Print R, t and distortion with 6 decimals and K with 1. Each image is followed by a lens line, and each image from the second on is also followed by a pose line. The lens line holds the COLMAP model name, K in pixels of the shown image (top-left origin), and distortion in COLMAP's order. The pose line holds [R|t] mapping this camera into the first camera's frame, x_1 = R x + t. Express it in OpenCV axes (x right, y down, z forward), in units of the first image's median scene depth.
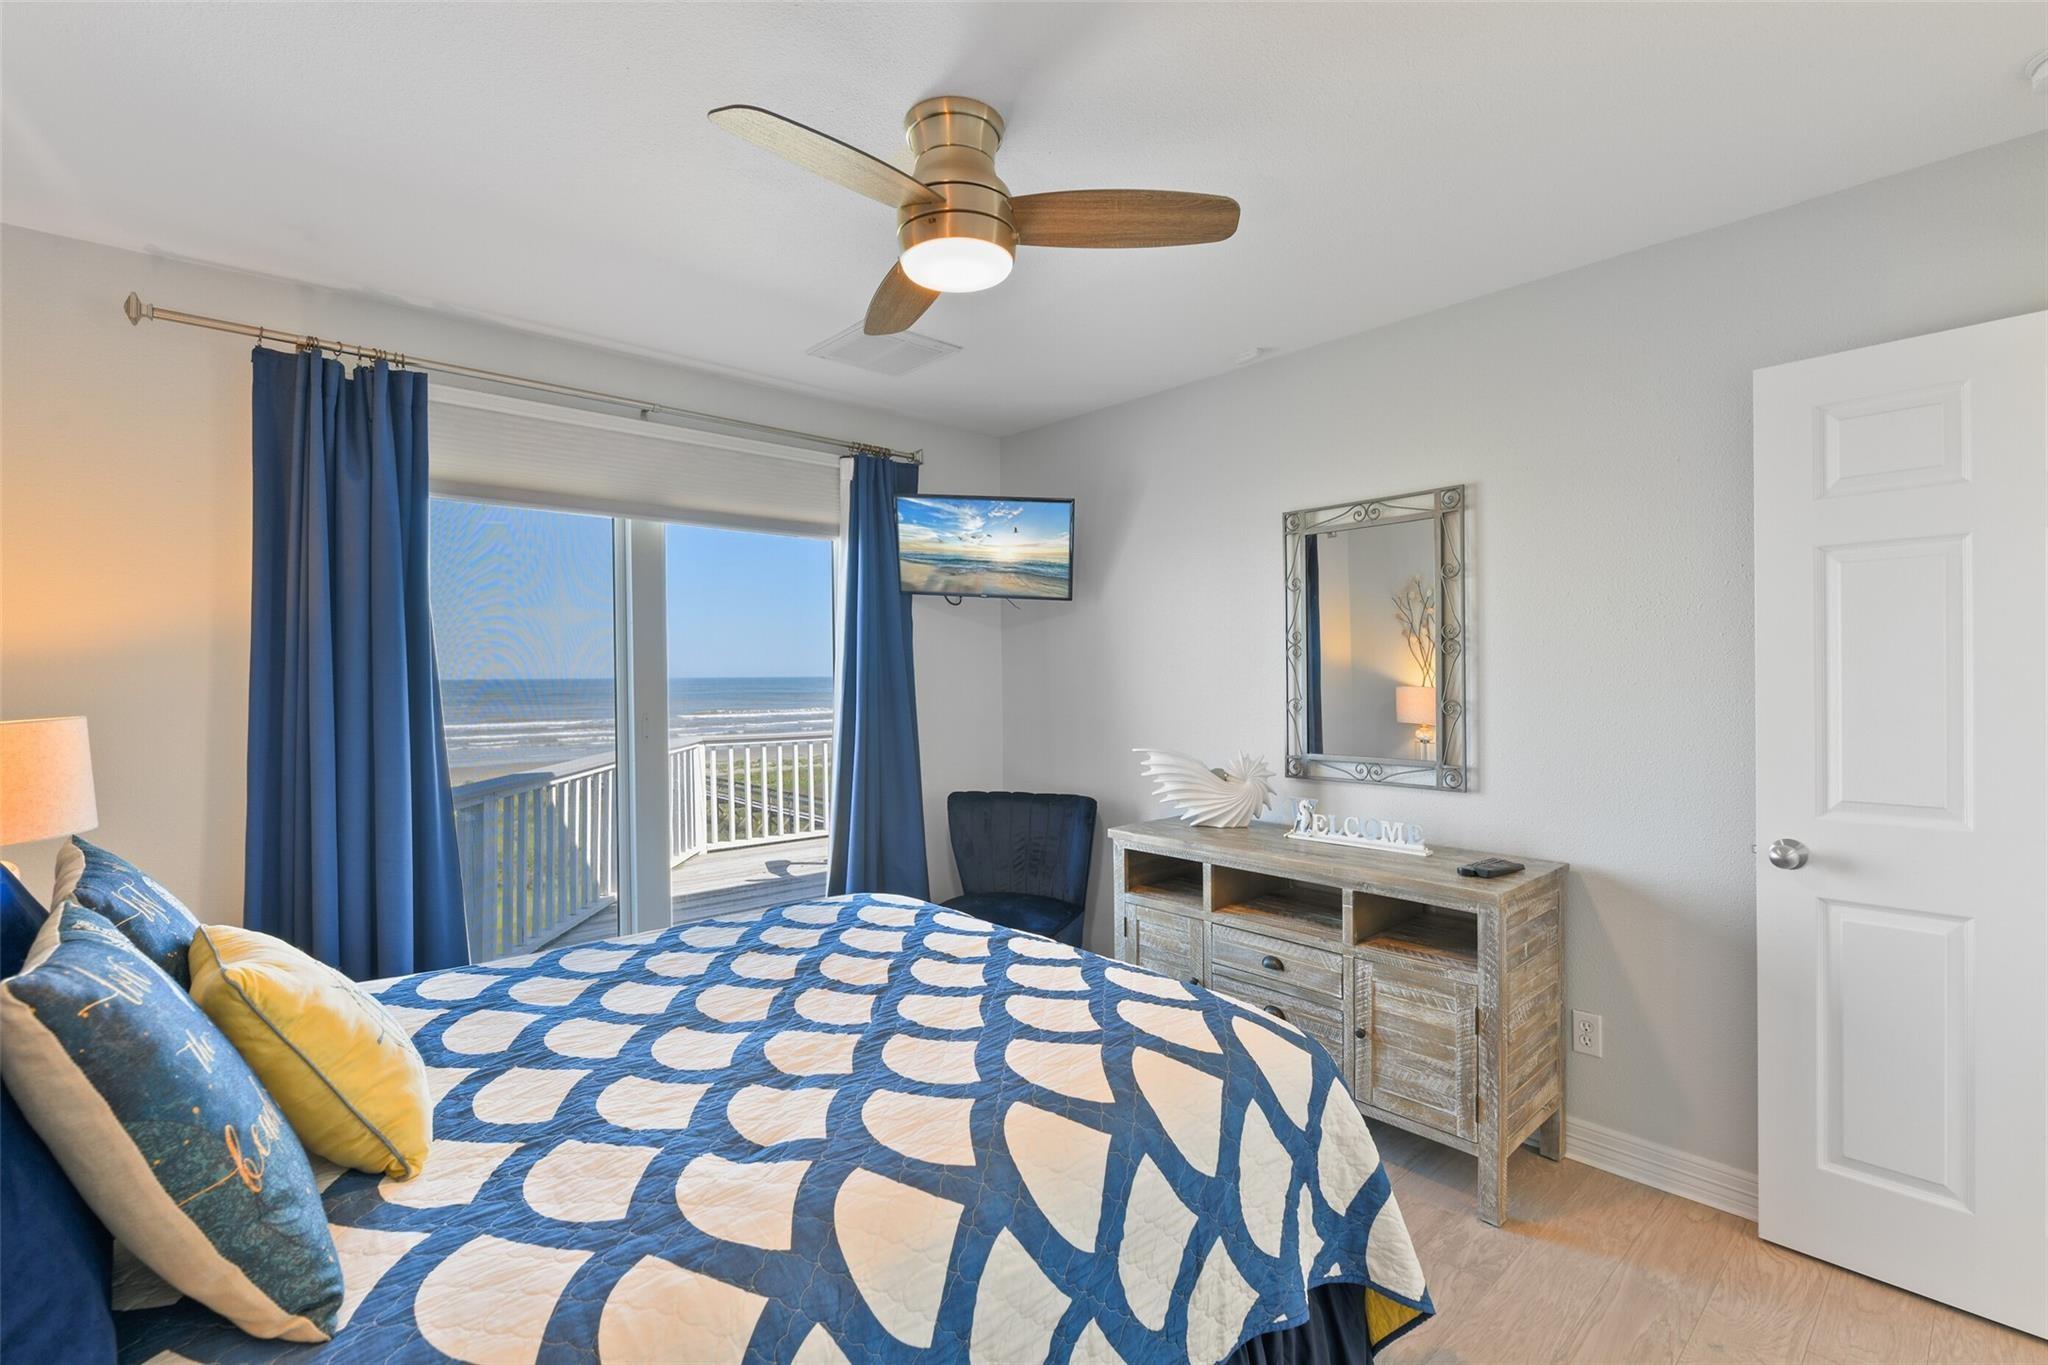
lens RADIAL K [[909.0, 0, 1024.0], [0, 909.0, 682.5], [0, 0, 1]] dist [0.000711, -0.000196]
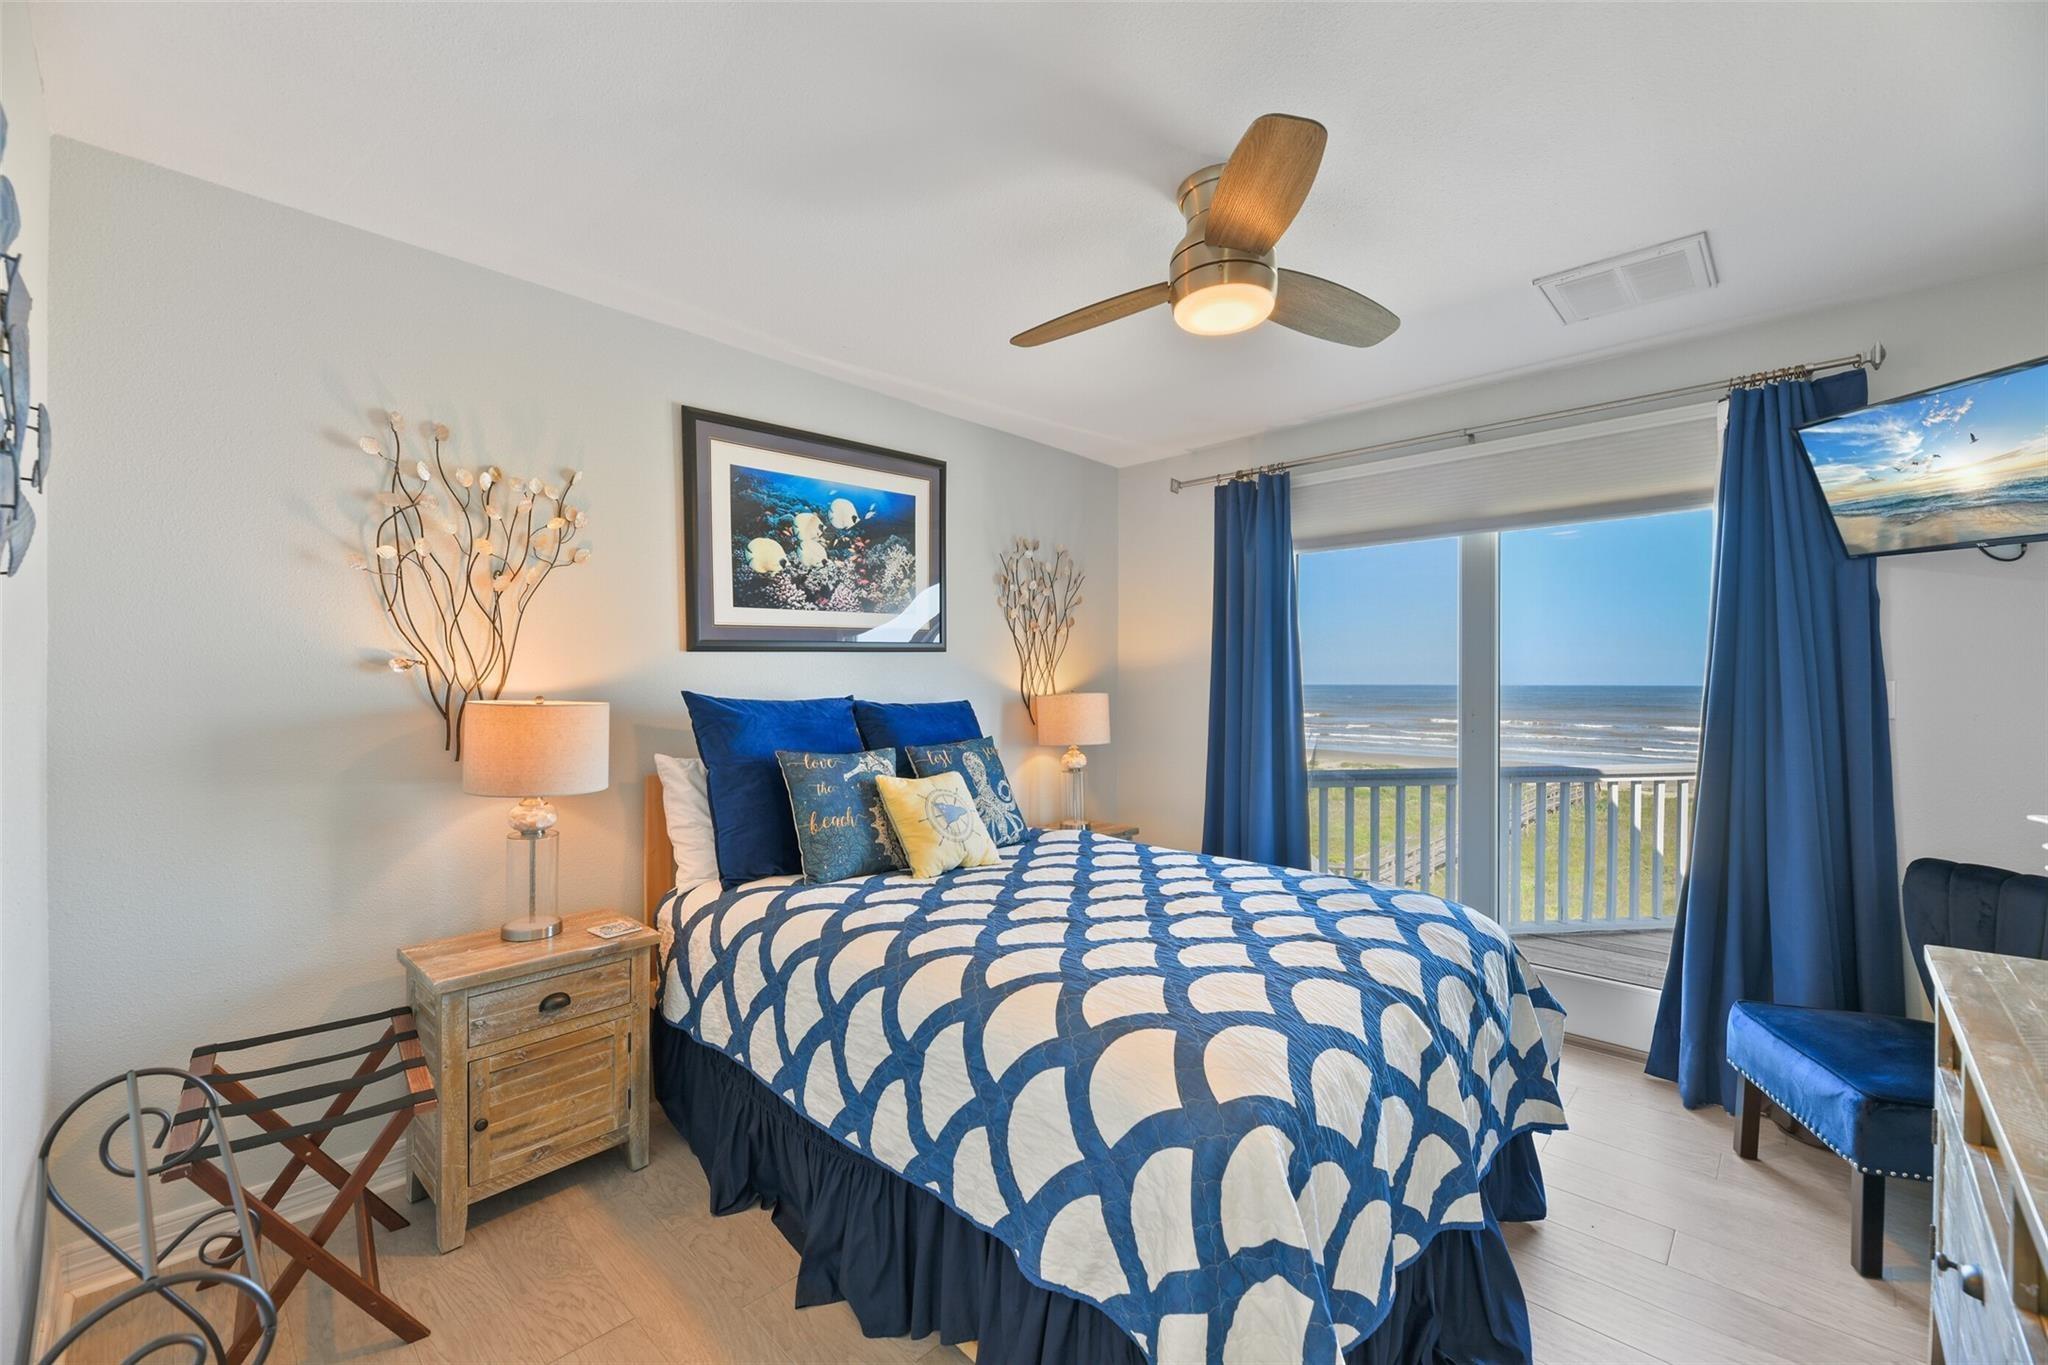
lens RADIAL K [[827.6, 0, 1041.1], [0, 827.6, 695.1], [0, 0, 1]] dist [-0.012966, -0.000357]
pose [[0.086400, 0.026209, -0.995916, 0.546038], [-0.017330, 0.999542, 0.024801, -0.000331], [0.996110, 0.015116, 0.086814, 0.402259]]
